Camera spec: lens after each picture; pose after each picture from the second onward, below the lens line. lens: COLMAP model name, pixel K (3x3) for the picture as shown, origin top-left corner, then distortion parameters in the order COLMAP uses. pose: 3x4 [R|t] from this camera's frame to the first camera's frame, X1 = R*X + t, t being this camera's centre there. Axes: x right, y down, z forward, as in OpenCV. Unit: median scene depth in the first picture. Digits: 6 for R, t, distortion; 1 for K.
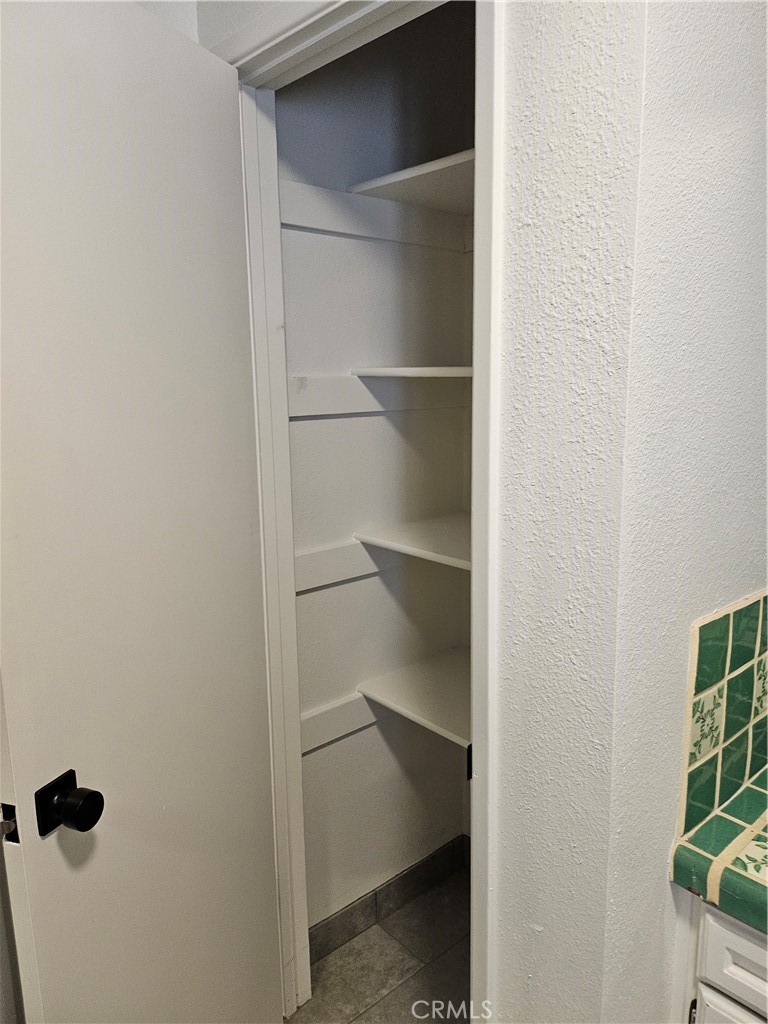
lens RADIAL K [[717.1, 0, 385.3], [0, 717.1, 511.1], [0, 0, 1]] dist [0.056052, -0.044768]
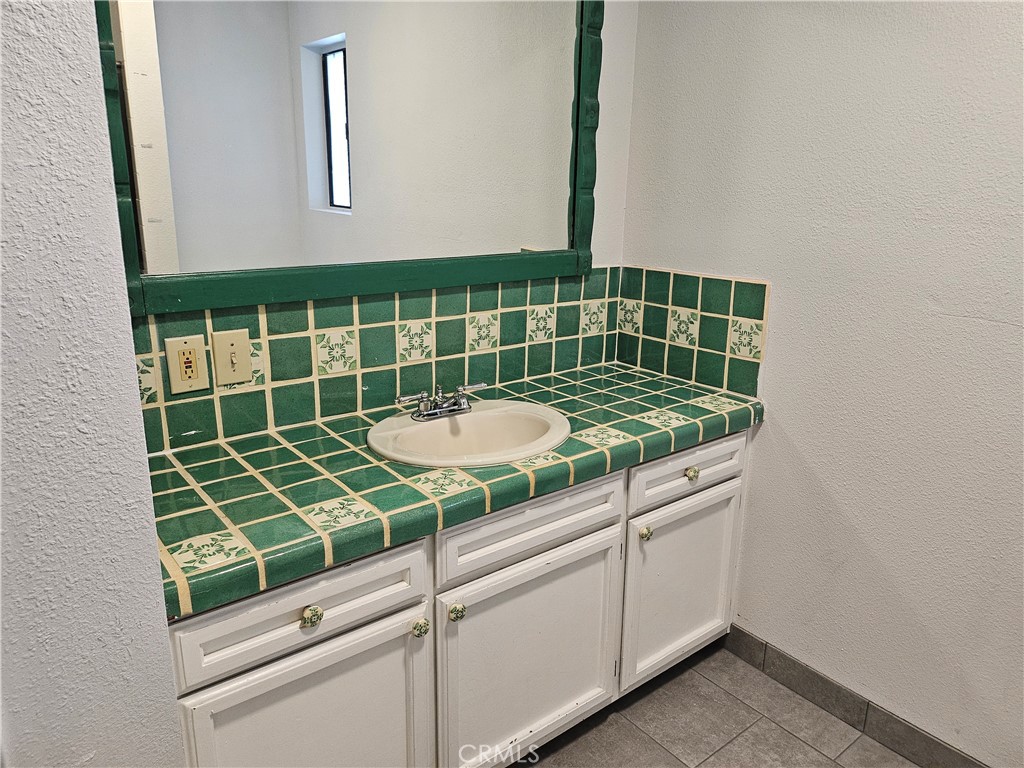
lens RADIAL K [[717.1, 0, 511.5], [0, 717.1, 384.8], [0, 0, 1]] dist [0.056052, -0.044768]
pose [[0.069574, -0.258701, 0.963449, -0.570512], [0.179874, 0.953213, 0.242963, 0.038106], [-0.981226, 0.156395, 0.112853, 0.414997]]
